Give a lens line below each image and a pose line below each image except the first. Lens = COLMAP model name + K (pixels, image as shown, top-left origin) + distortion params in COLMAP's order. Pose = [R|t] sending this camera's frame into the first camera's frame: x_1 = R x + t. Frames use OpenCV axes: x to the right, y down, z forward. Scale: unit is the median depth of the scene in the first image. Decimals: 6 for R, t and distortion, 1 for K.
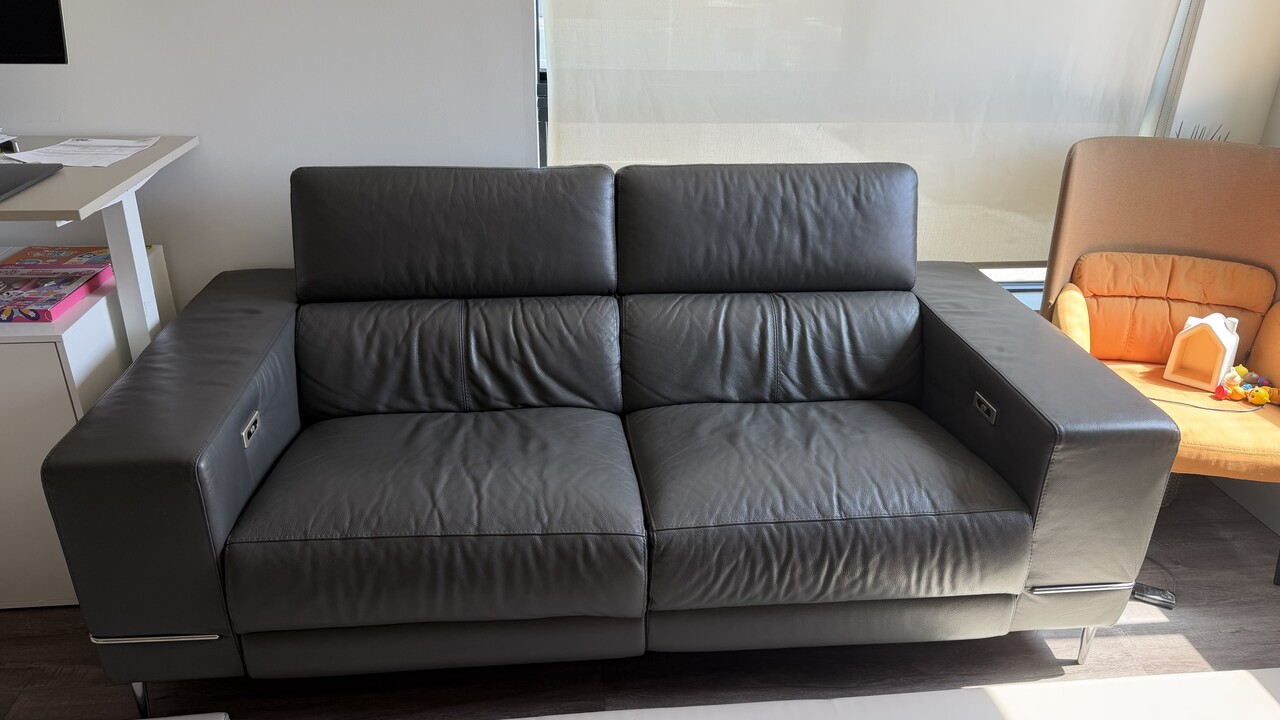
lens RADIAL K [[917.3, 0, 646.4], [0, 917.3, 363.7], [0, 0, 1]] dist [0.097714, -0.115753]
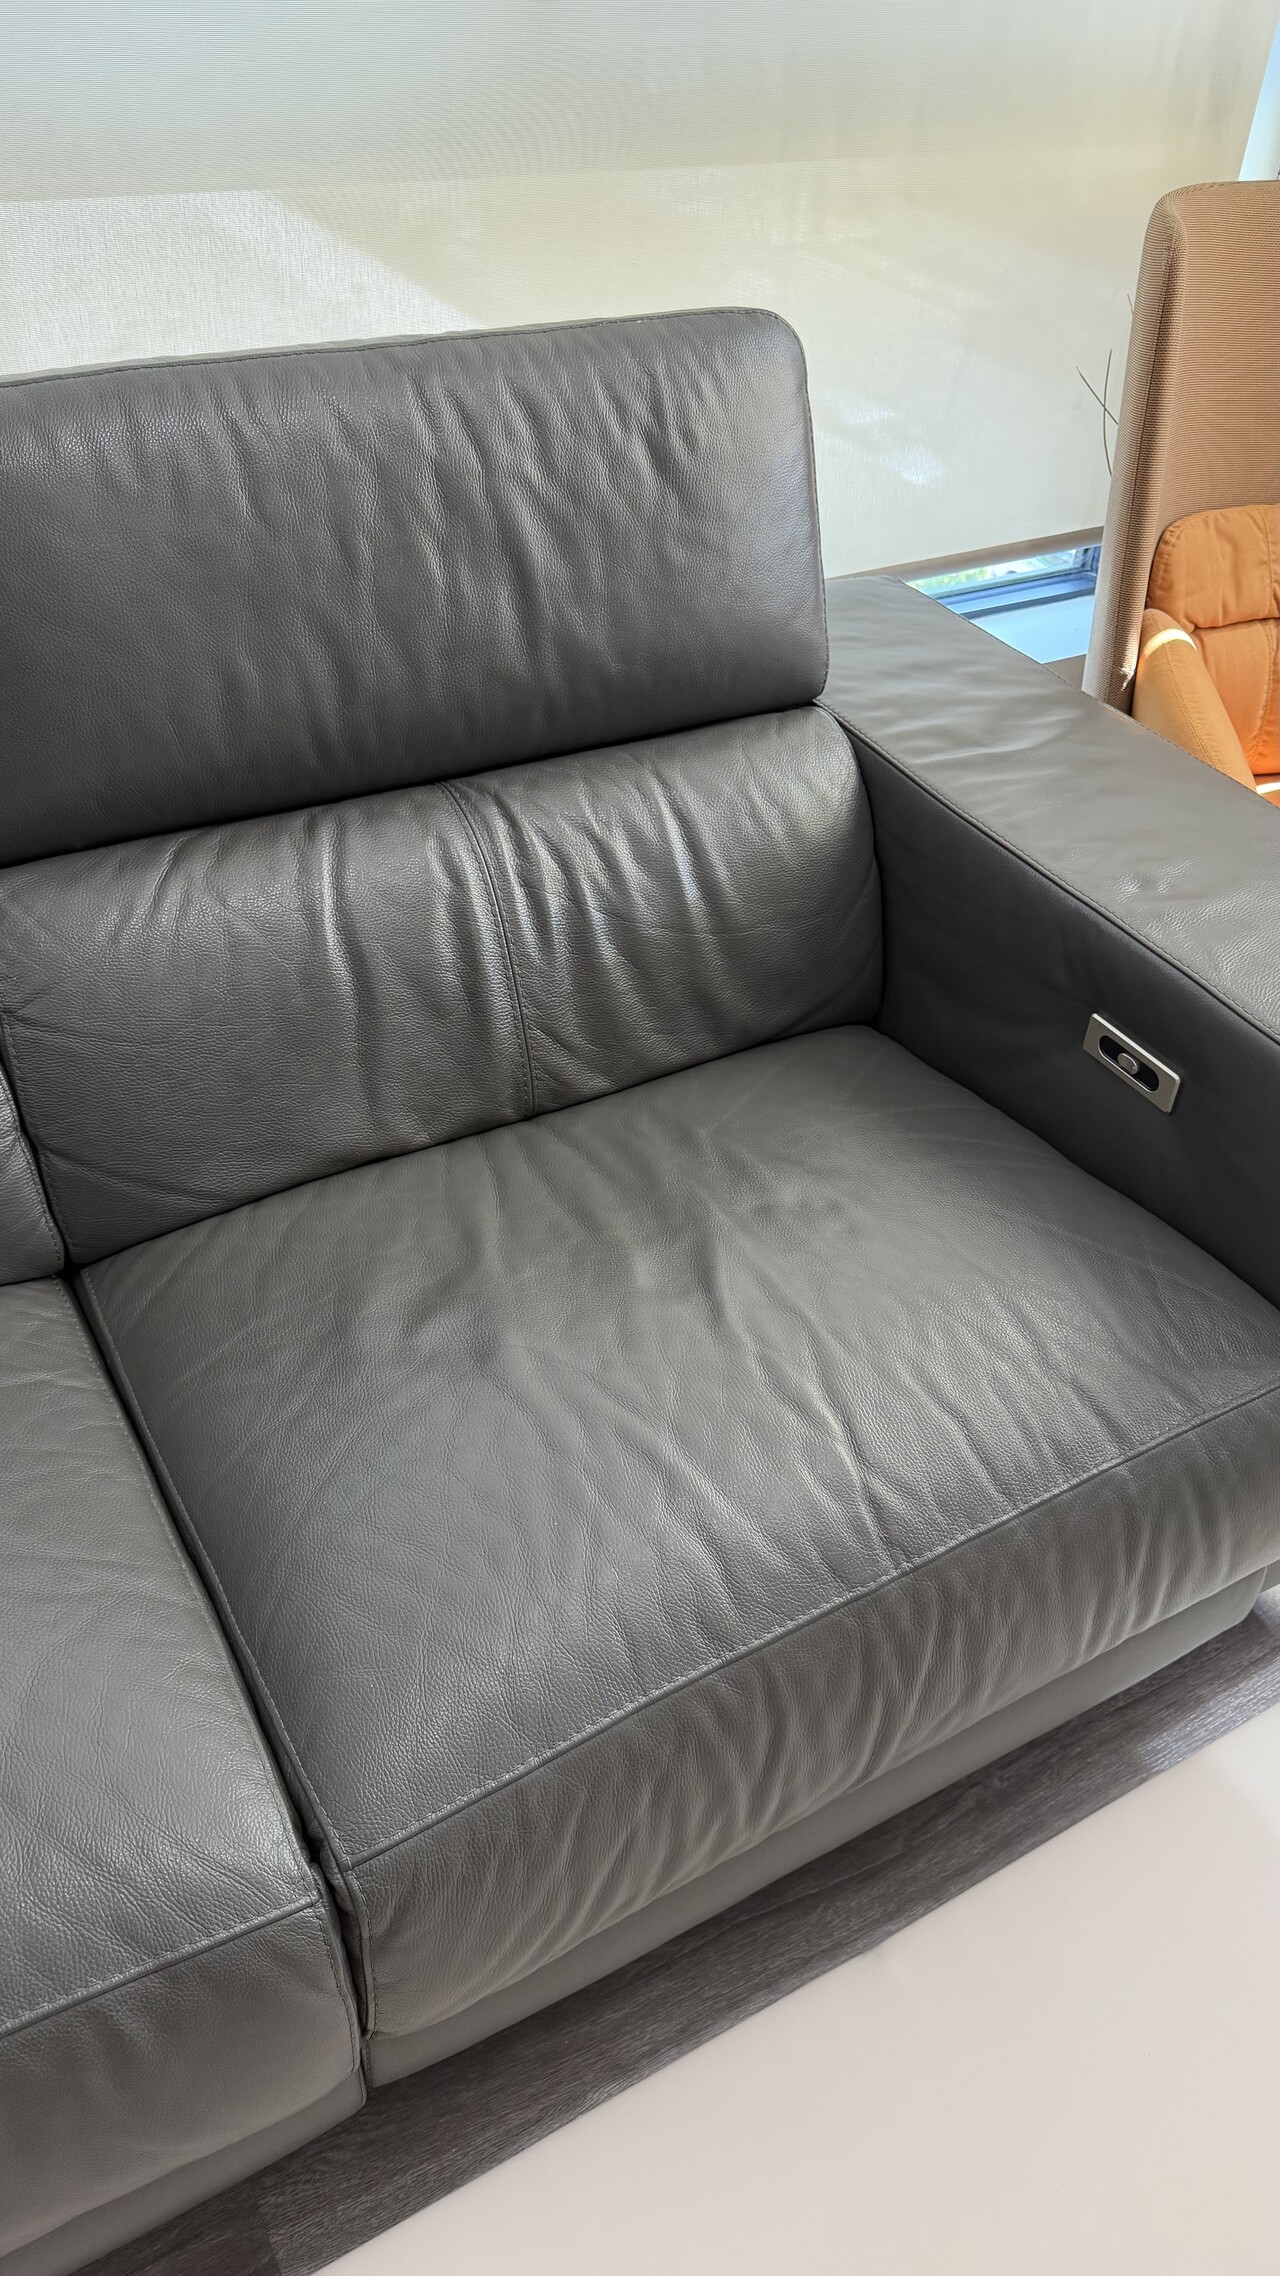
lens RADIAL K [[1631.1, 0, 666.3], [0, 1631.1, 1146.2], [0, 0, 1]] dist [0.097714, -0.115753]
pose [[0.917836, -0.236870, 0.318542, -0.008270], [0.137813, 0.942684, 0.303897, -0.128132], [-0.372269, -0.235029, 0.897874, 0.451875]]
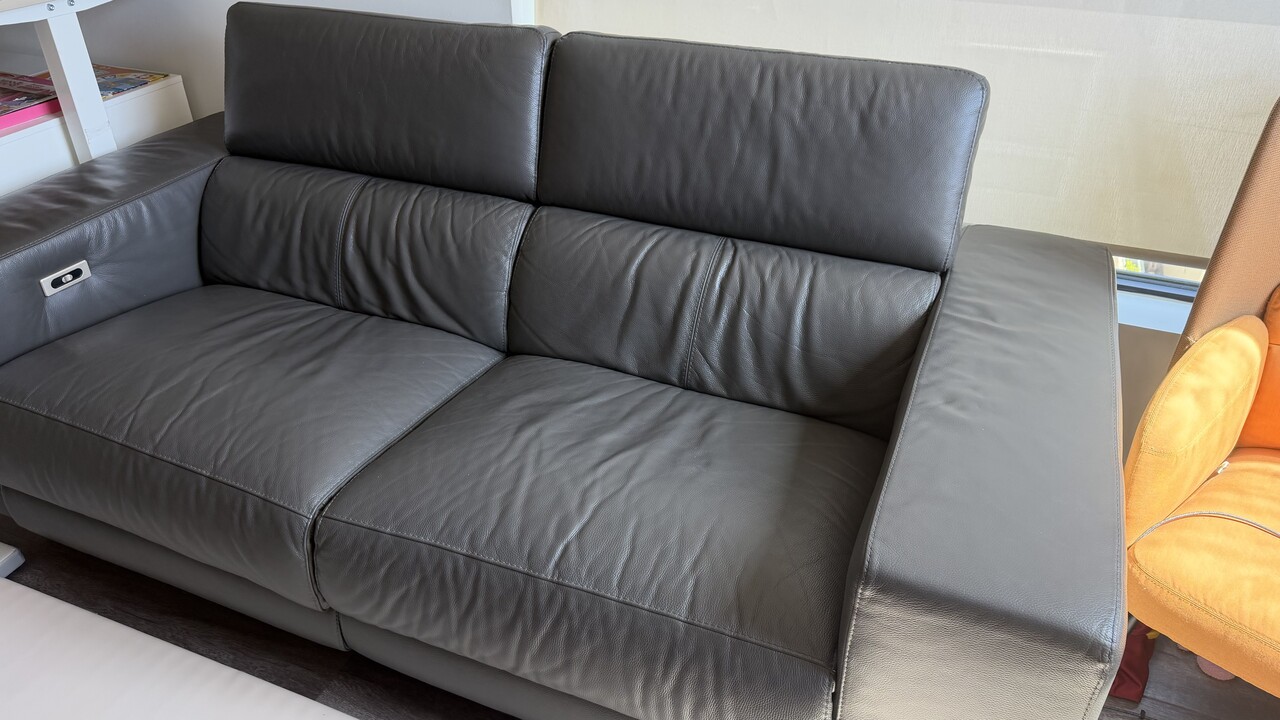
lens RADIAL K [[917.3, 0, 640.2], [0, 917.3, 370.1], [0, 0, 1]] dist [0.097714, -0.115753]
pose [[0.871406, 0.244858, -0.425084, 0.428363], [-0.185893, 0.966719, 0.175778, -0.095878], [0.453977, -0.074153, 0.887922, 0.351667]]
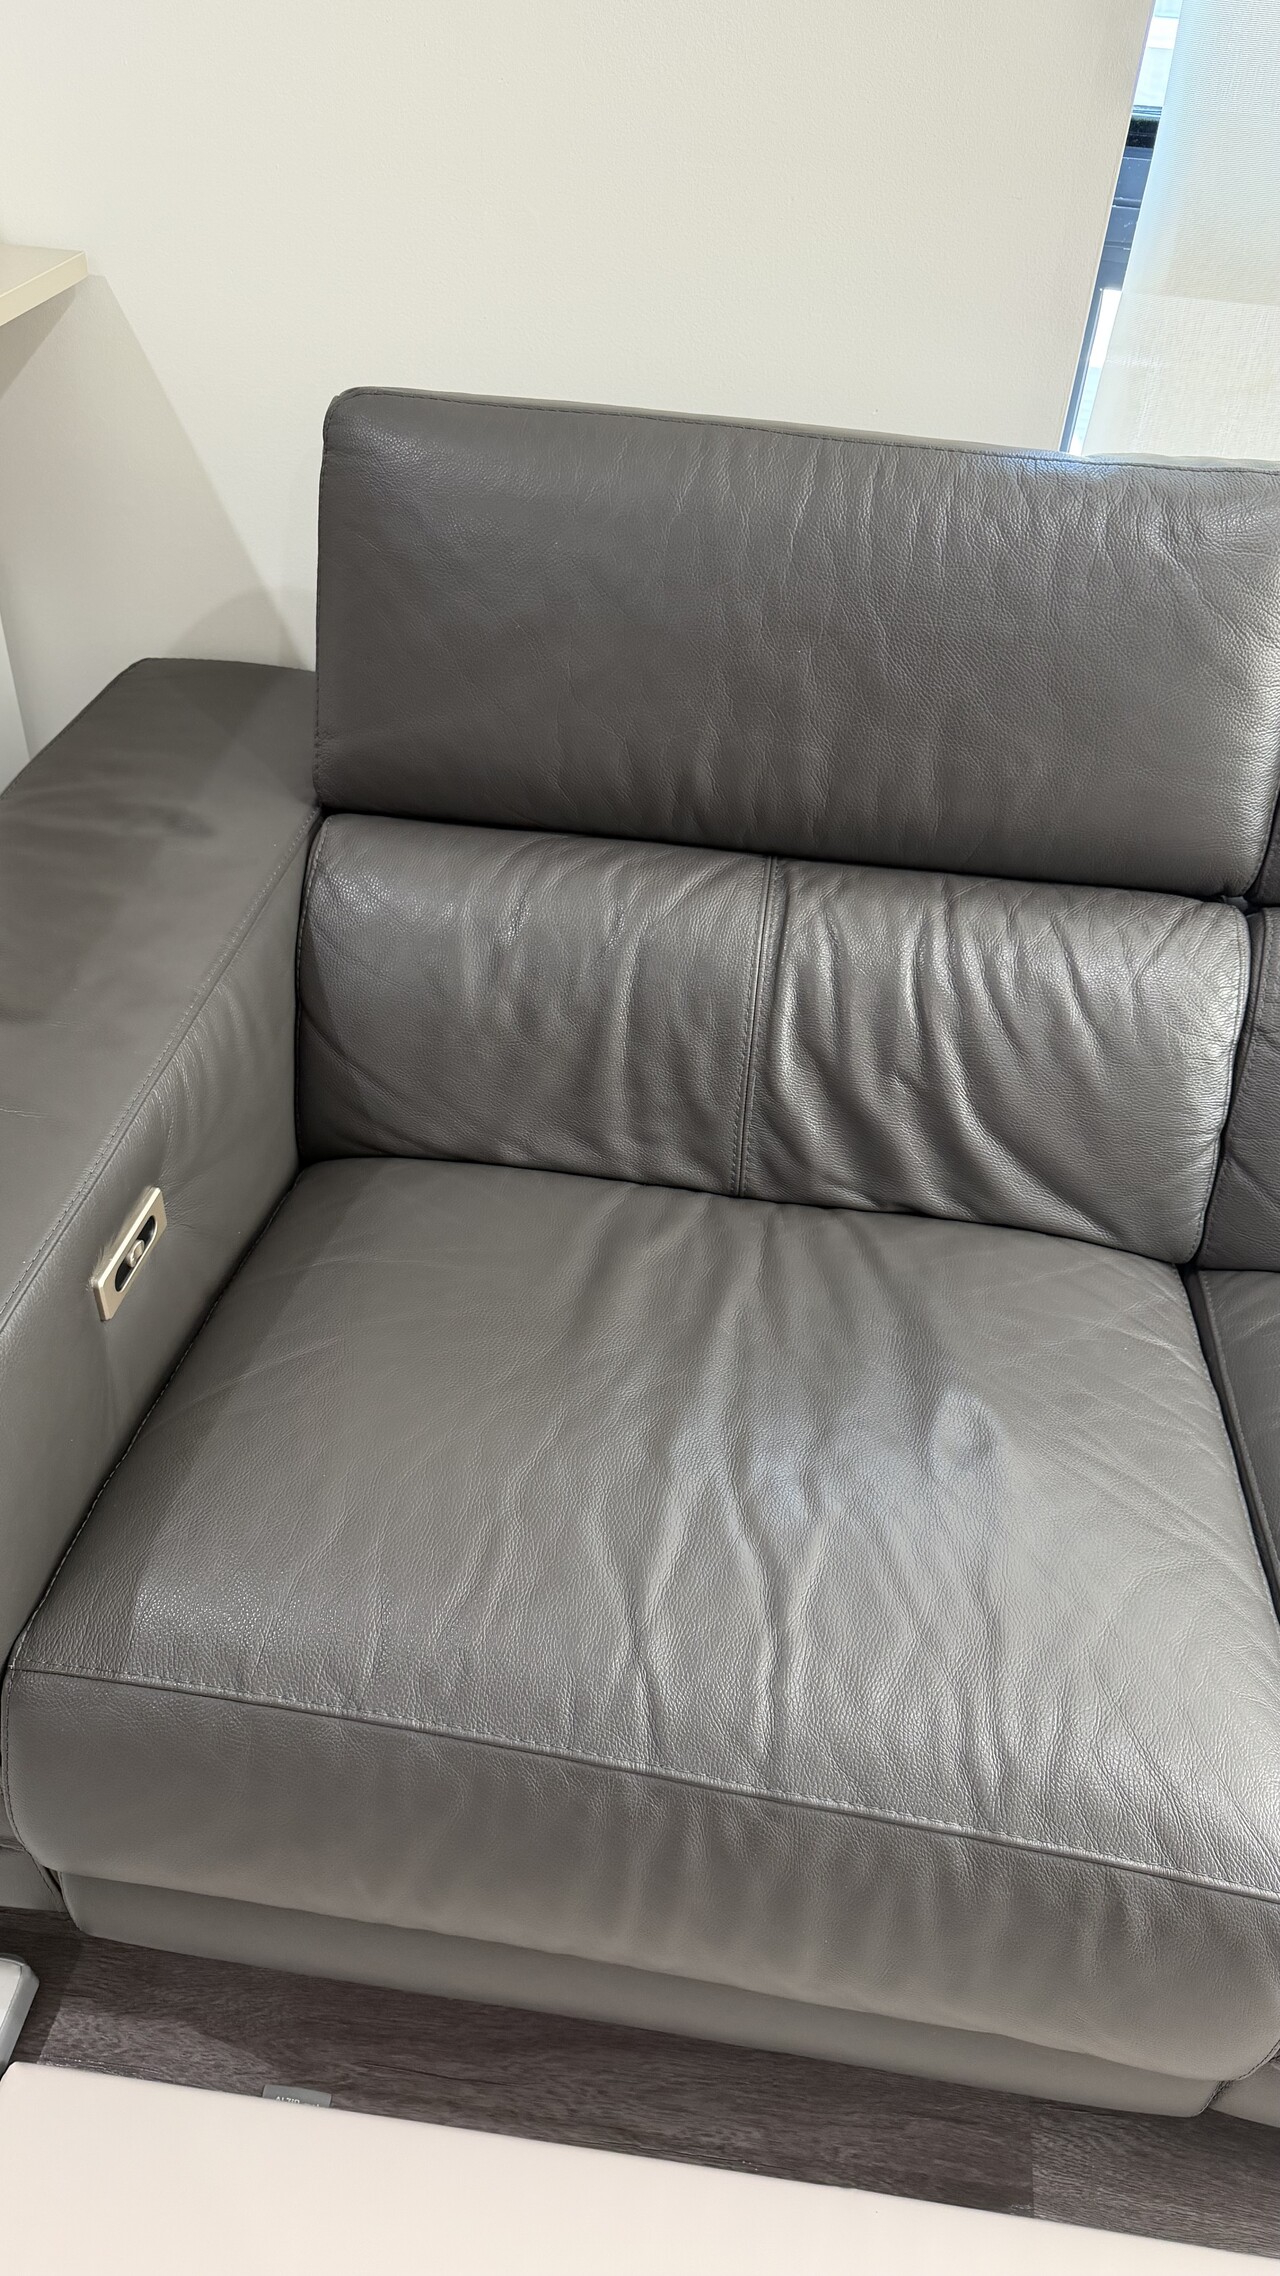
lens RADIAL K [[1631.1, 0, 635.7], [0, 1631.1, 1151.4], [0, 0, 1]] dist [0.097714, -0.115753]
pose [[0.970255, 0.177848, -0.164241, -0.134352], [-0.130757, 0.955970, 0.262724, -0.120089], [0.203735, -0.233434, 0.950790, 0.408050]]
